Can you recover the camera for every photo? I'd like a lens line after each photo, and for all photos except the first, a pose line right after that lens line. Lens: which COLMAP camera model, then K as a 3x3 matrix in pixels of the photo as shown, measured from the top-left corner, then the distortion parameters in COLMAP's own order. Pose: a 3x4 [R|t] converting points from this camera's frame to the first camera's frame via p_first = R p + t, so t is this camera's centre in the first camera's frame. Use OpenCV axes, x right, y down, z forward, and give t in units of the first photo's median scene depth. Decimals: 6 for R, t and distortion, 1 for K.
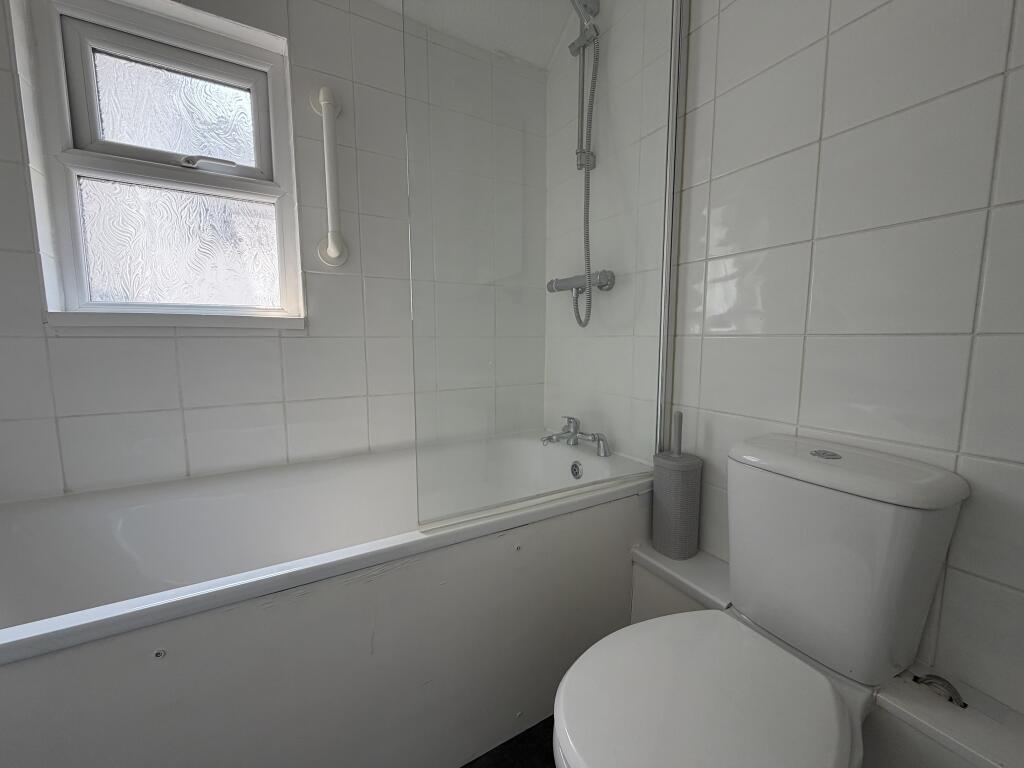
lens RADIAL K [[406.9, 0, 508.0], [0, 406.9, 384.0], [0, 0, 1]] dist [-0.002703, 0.000143]
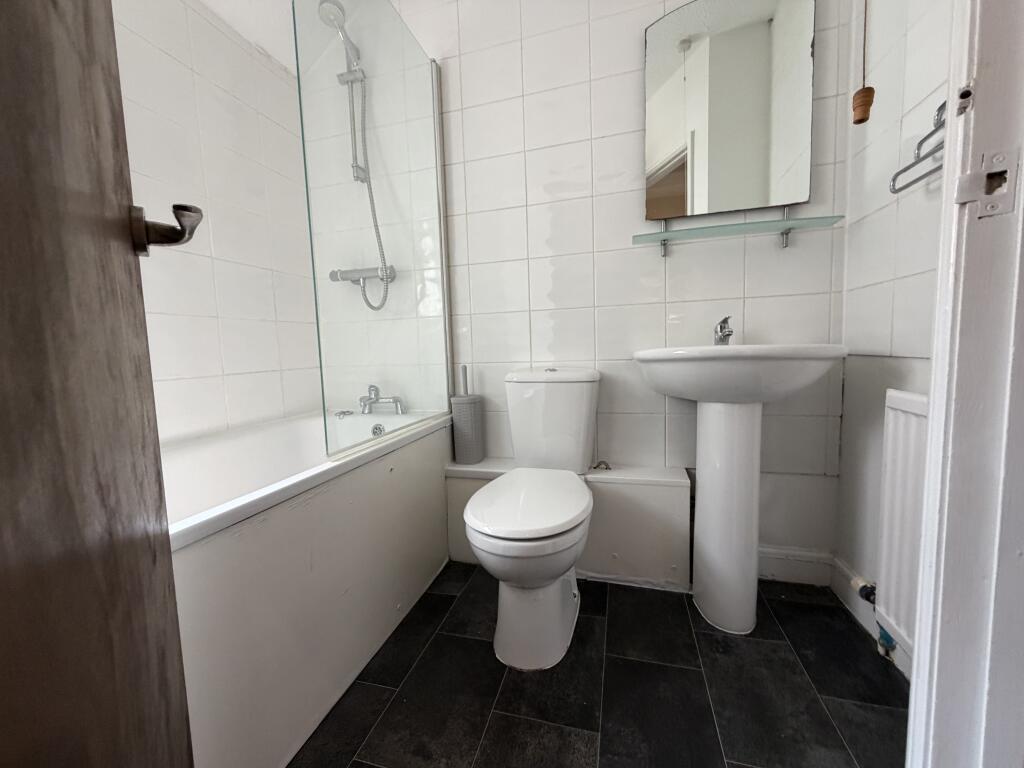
lens RADIAL K [[406.9, 0, 508.0], [0, 406.9, 384.0], [0, 0, 1]] dist [-0.002703, 0.000143]
pose [[0.718453, -0.085044, 0.690357, -0.394902], [0.110622, 0.993836, 0.007305, 0.114462], [-0.686723, 0.071120, 0.723432, -0.140220]]
